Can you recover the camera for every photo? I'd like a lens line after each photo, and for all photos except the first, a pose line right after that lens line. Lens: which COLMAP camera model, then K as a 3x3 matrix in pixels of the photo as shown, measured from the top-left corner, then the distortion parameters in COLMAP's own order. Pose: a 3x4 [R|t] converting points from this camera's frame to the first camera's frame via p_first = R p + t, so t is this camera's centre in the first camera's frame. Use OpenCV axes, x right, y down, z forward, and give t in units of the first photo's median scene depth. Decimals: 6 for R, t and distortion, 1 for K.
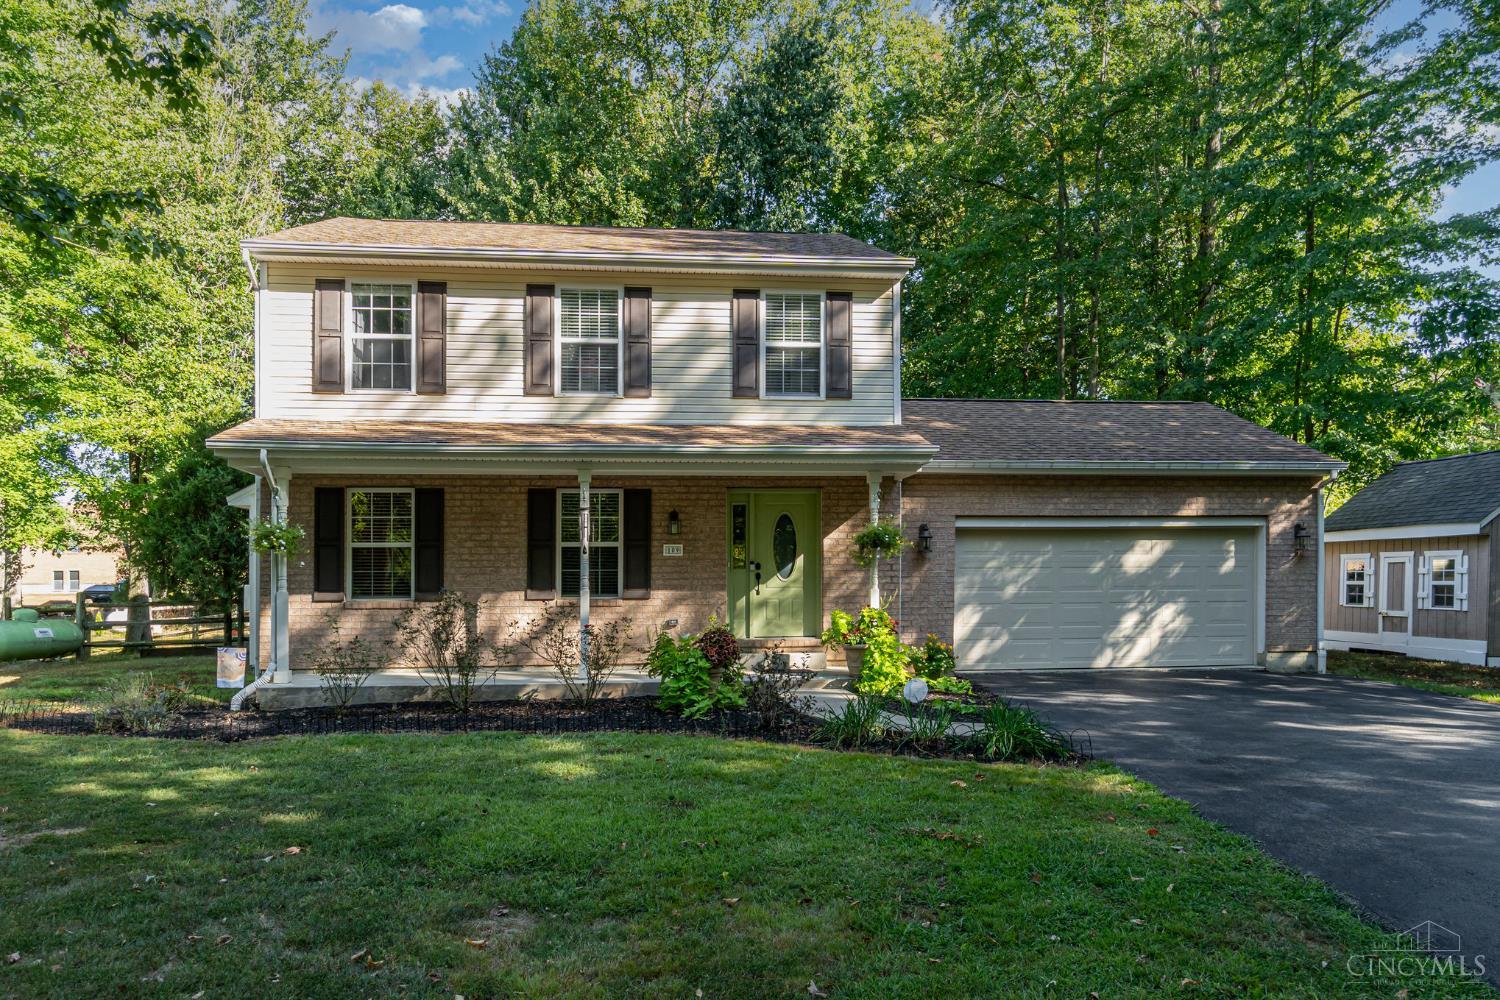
lens RADIAL K [[1073.9, 0, 750.8], [0, 1073.9, 611.5], [0, 0, 1]] dist [0.017745, -0.000785]
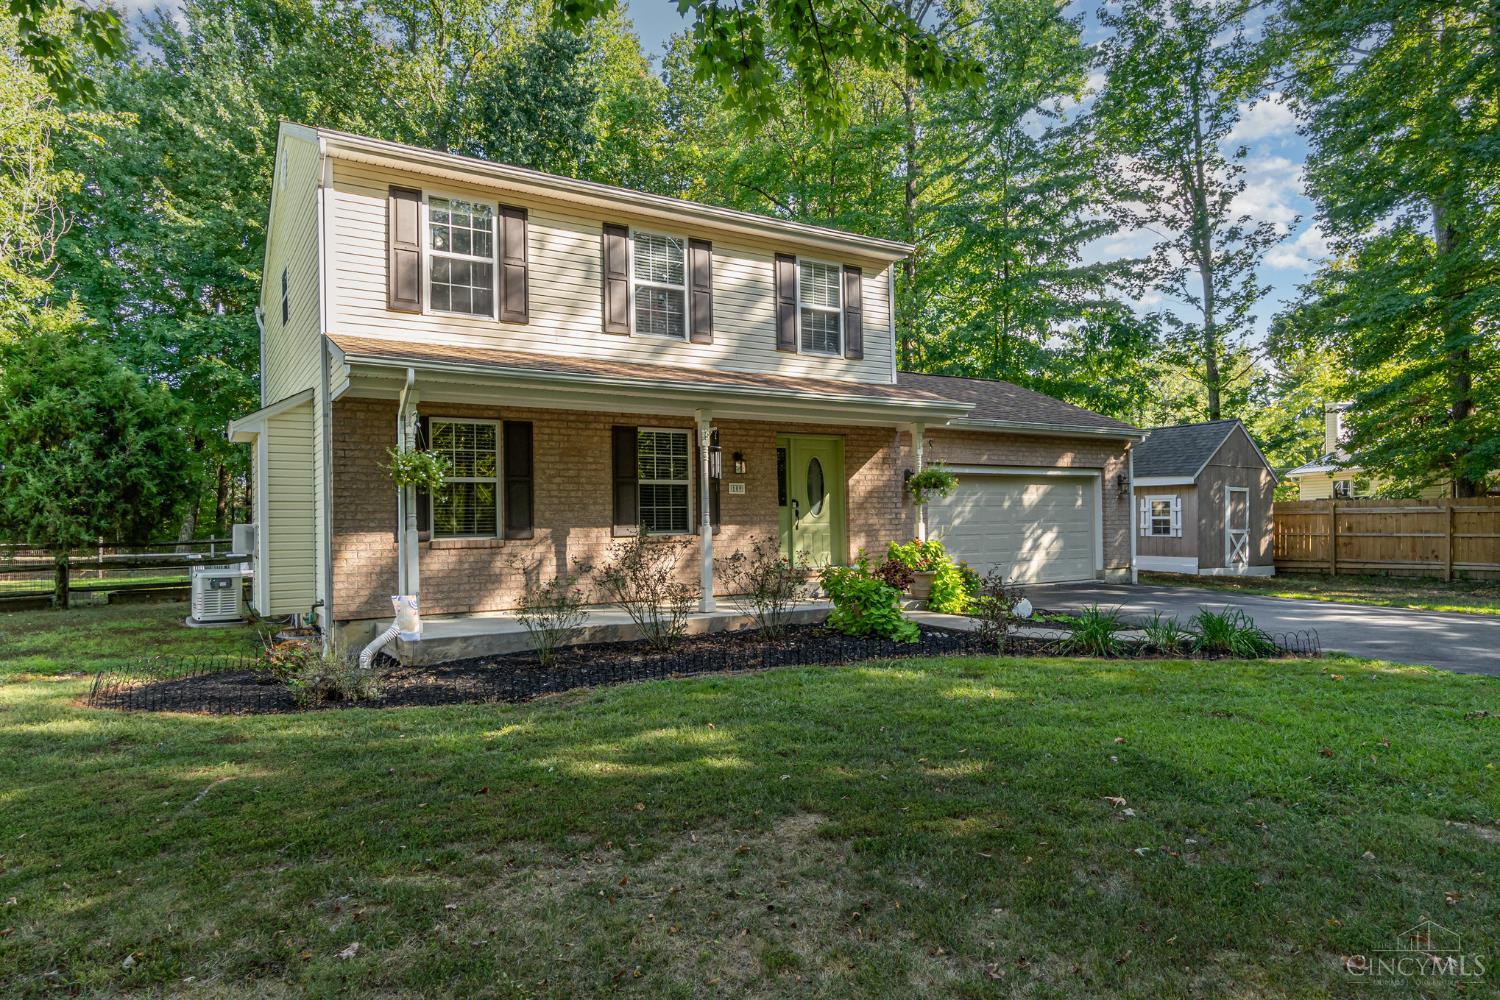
lens RADIAL K [[904.7, 0, 746.5], [0, 904.7, 529.6], [0, 0, 1]] dist [0.015425, -0.002354]
pose [[0.904170, -0.009179, 0.427074, -0.438265], [0.017741, 0.999713, -0.016071, -0.001381], [-0.426804, 0.022108, 0.904074, 0.179374]]
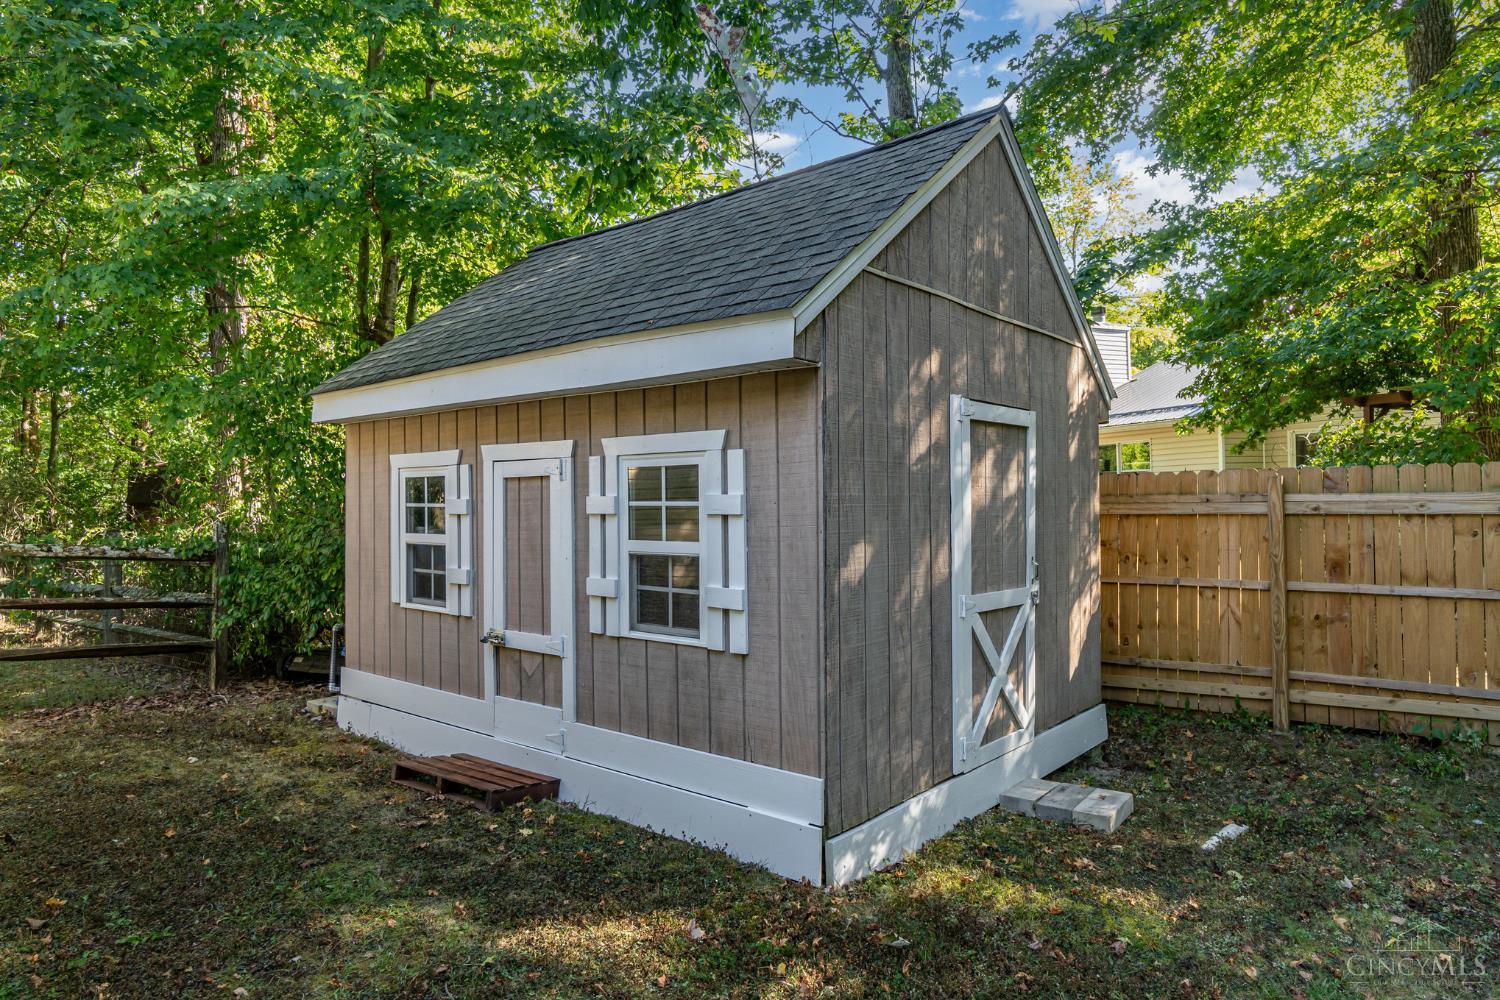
lens RADIAL K [[904.7, 0, 761.2], [0, 904.7, 503.2], [0, 0, 1]] dist [0.015425, -0.002354]
pose [[0.734928, -0.011653, 0.678045, 0.594882], [0.030820, 0.999393, -0.016230, -0.039860], [-0.677444, 0.032826, 0.734841, 0.964557]]
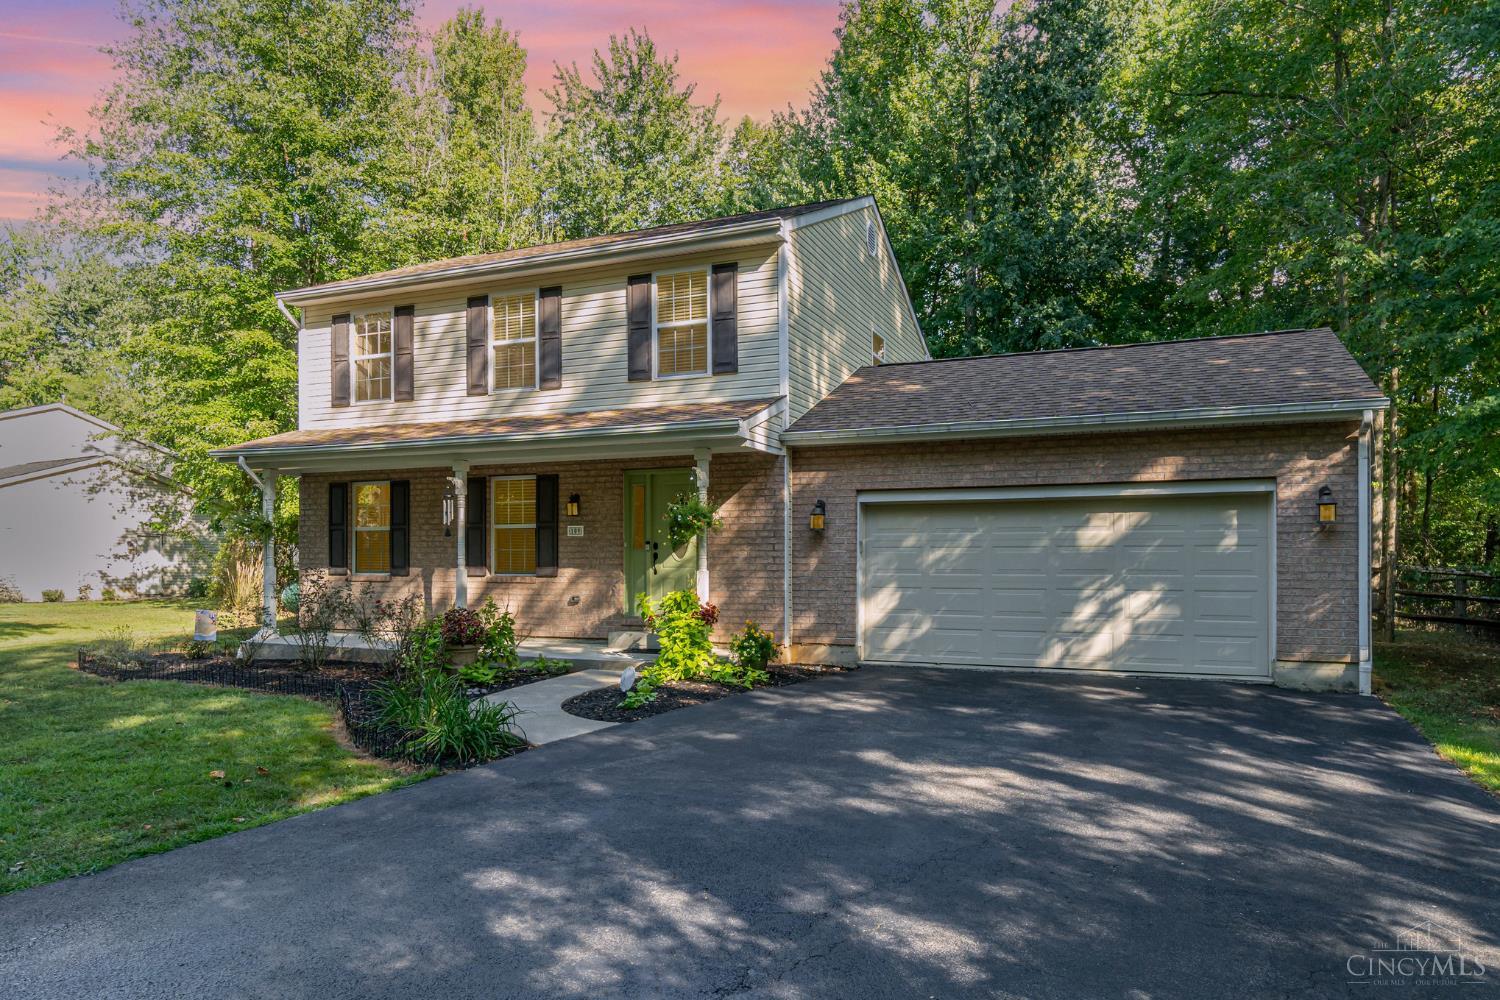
lens RADIAL K [[983.0, 0, 713.7], [0, 983.0, 586.4], [0, 0, 1]] dist [0.024071, 0.000583]
pose [[0.859679, 0.021042, -0.510401, 0.533731], [-0.016775, 0.999775, 0.012962, -0.016916], [0.510559, -0.002581, 0.859839, 0.229896]]
